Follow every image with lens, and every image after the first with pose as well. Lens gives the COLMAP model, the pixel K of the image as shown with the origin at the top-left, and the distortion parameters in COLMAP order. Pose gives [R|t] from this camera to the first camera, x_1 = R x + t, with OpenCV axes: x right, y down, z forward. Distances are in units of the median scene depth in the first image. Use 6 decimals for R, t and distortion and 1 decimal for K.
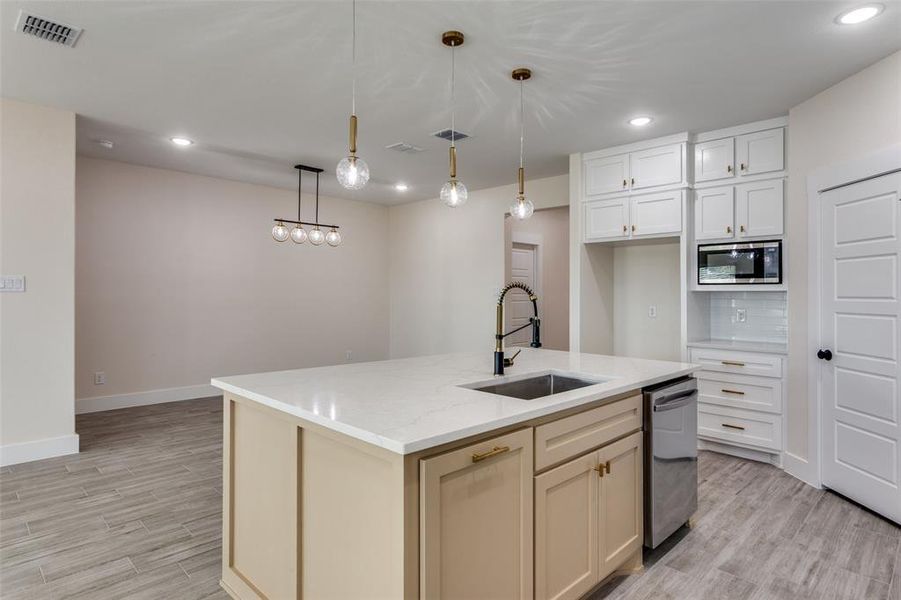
lens RADIAL K [[499.1, 0, 450.2], [0, 499.1, 294.9], [0, 0, 1]] dist [0.004303, 0.001671]
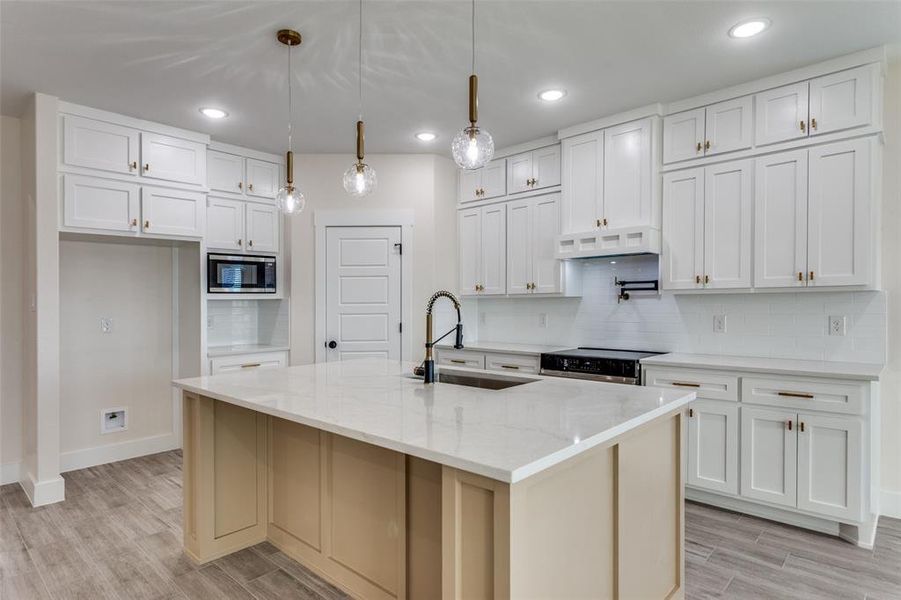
lens RADIAL K [[498.3, 0, 458.4], [0, 498.3, 302.0], [0, 0, 1]] dist [0.001955, 0.001482]
pose [[-0.033932, -0.010762, 0.999366, -0.547659], [0.014090, 0.999837, 0.011246, -0.007712], [-0.999325, 0.014462, -0.033775, 0.590734]]
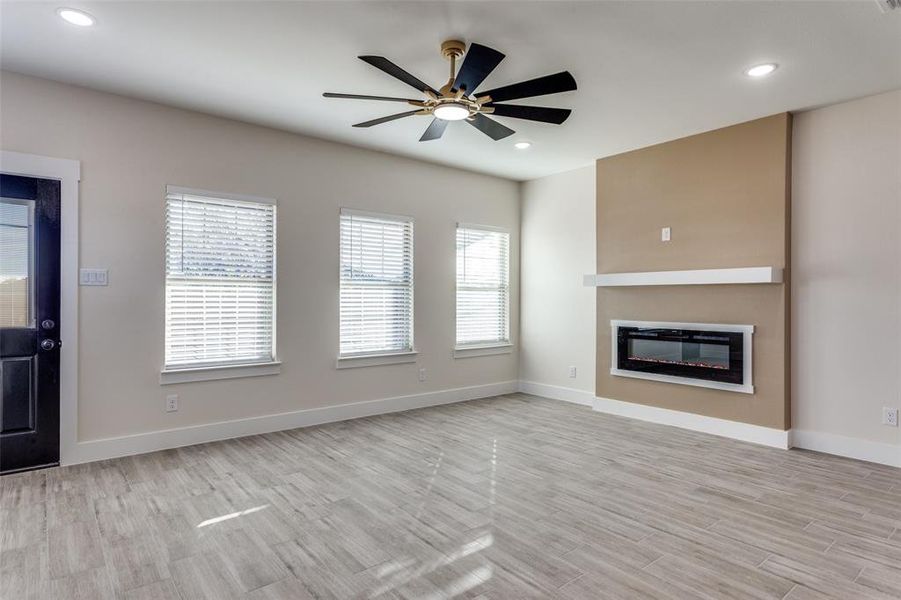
lens RADIAL K [[499.1, 0, 450.2], [0, 499.1, 294.9], [0, 0, 1]] dist [0.004303, 0.001671]
pose [[-0.109189, -0.019223, -0.993835, 0.129714], [-0.008806, 0.999792, -0.018370, 0.030700], [0.993982, 0.006746, -0.109336, 0.191131]]
